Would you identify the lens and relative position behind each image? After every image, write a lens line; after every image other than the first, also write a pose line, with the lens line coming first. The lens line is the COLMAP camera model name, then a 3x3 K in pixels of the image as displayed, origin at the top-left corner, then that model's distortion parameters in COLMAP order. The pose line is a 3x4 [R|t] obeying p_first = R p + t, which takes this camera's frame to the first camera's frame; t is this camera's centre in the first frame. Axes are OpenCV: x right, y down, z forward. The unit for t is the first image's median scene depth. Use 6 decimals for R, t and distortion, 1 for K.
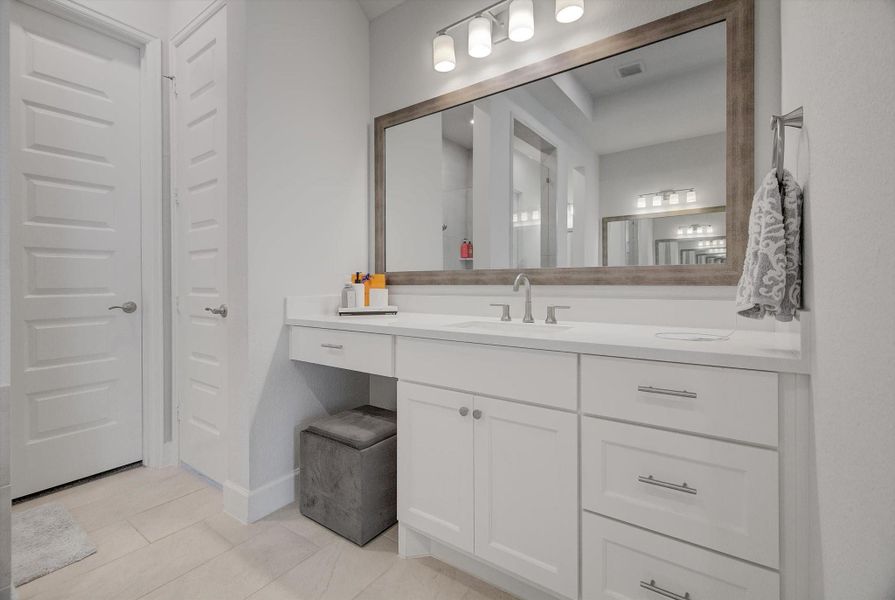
lens RADIAL K [[399.7, 0, 447.7], [0, 399.7, 285.6], [0, 0, 1]] dist [0.004033, -0.000165]
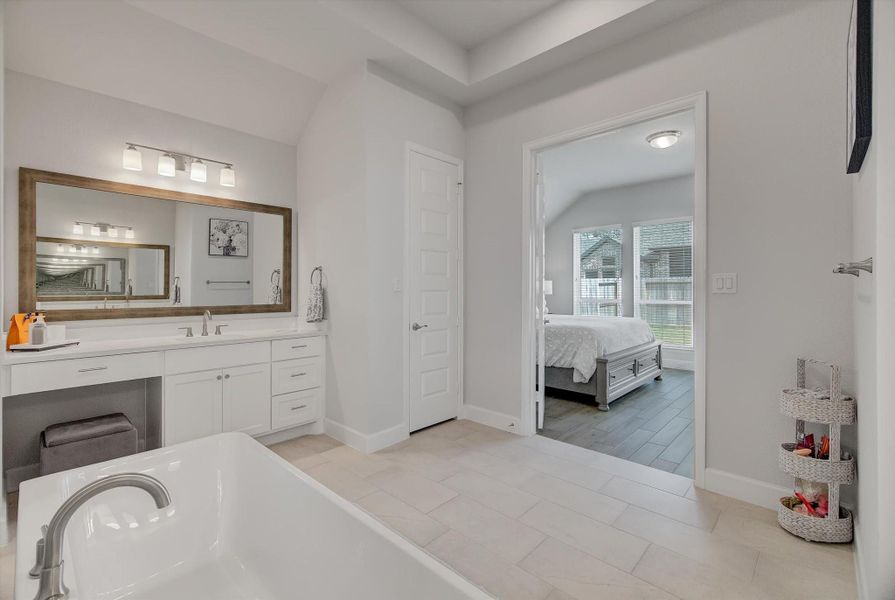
lens RADIAL K [[399.7, 0, 446.5], [0, 399.7, 294.4], [0, 0, 1]] dist [0.004033, -0.000165]
pose [[0.119944, -0.004117, 0.992772, -1.491197], [0.006118, 0.999975, 0.003407, -0.098610], [-0.992762, 0.005665, 0.119966, -0.355933]]
